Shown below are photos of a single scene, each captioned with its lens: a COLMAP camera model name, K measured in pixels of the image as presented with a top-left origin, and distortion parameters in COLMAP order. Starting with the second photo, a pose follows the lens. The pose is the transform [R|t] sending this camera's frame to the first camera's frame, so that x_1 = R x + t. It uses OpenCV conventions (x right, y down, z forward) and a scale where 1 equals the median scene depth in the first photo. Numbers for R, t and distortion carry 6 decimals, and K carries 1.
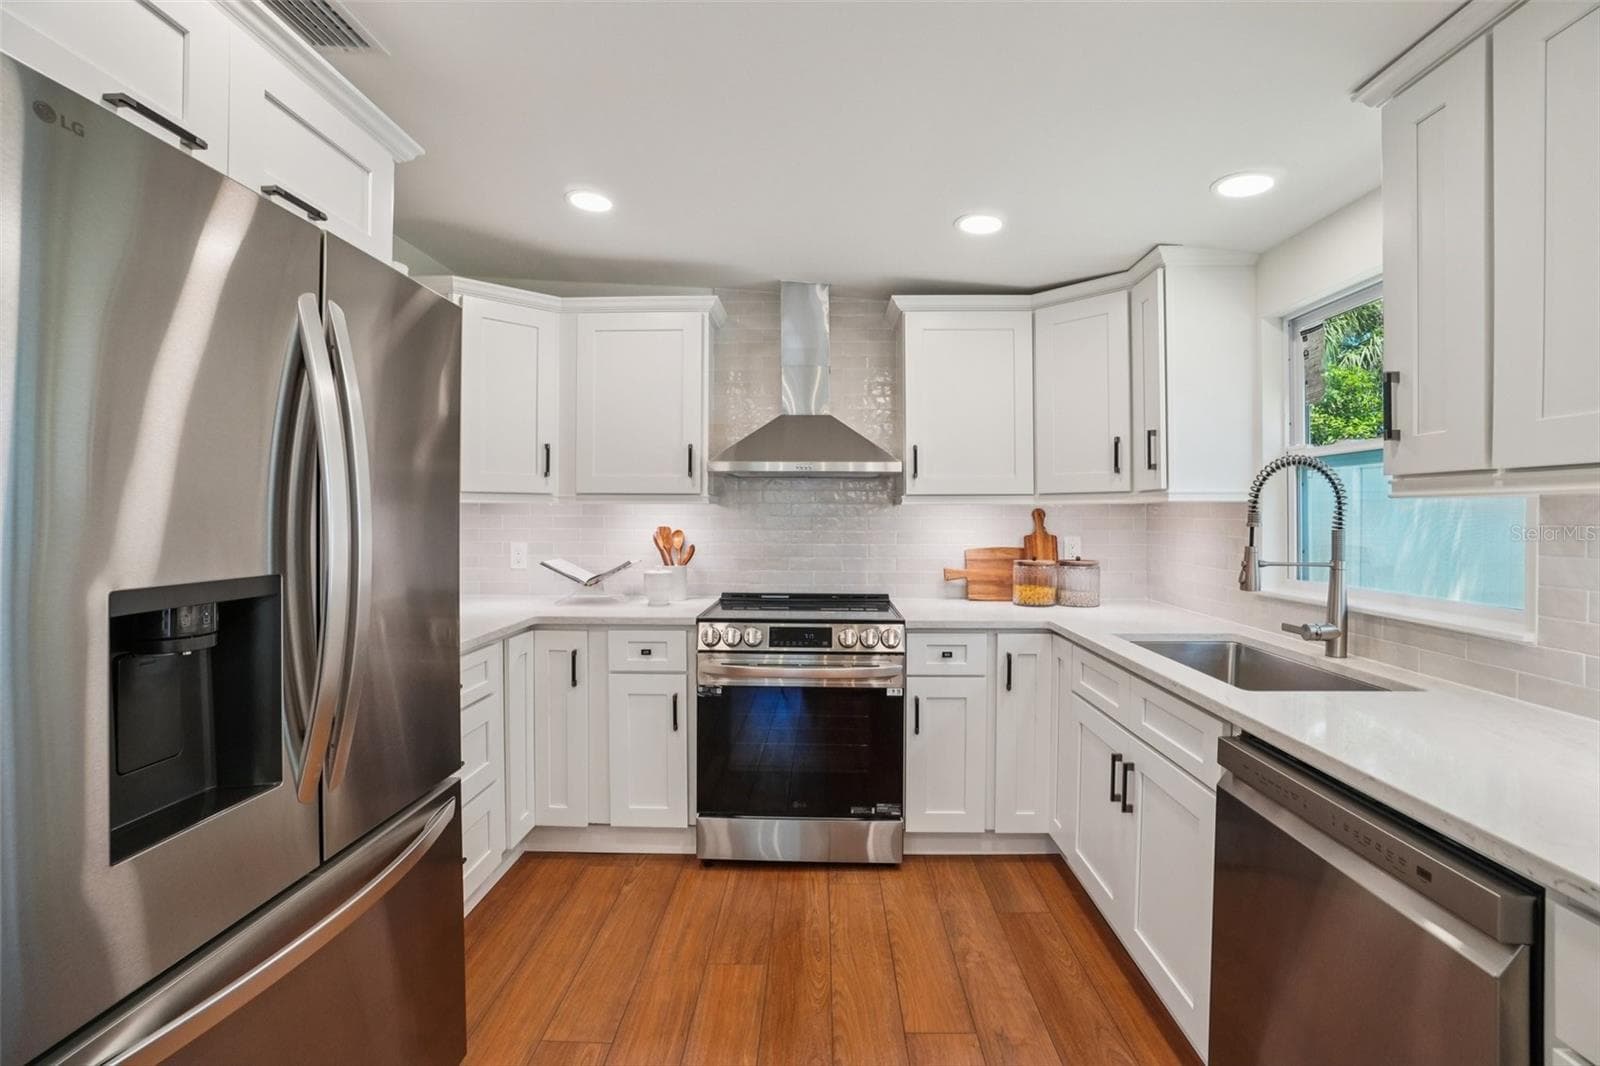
lens RADIAL K [[720.9, 0, 803.7], [0, 720.9, 521.5], [0, 0, 1]] dist [-0.072605, 0.036152]
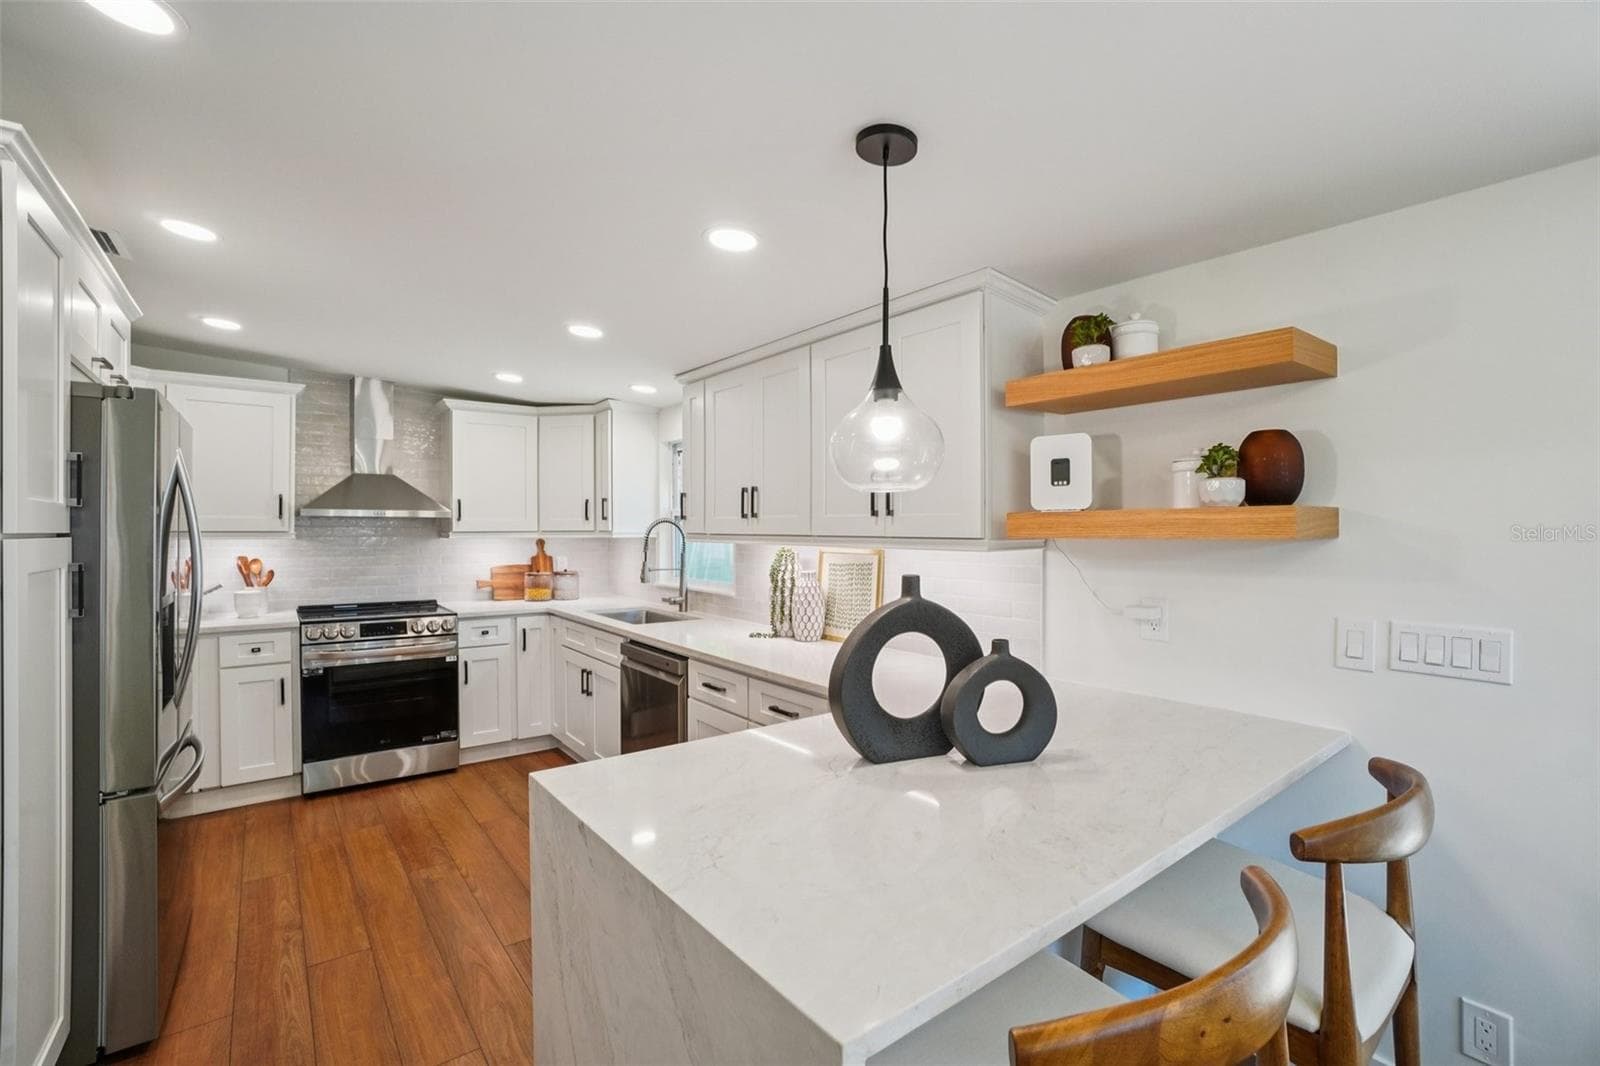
lens RADIAL K [[720.9, 0, 803.7], [0, 720.9, 521.5], [0, 0, 1]] dist [-0.072605, 0.036152]
pose [[0.779631, 0.004255, 0.626225, -0.239122], [0.007770, 0.999834, -0.016467, -0.031697], [-0.626191, 0.017704, 0.779469, -0.686877]]
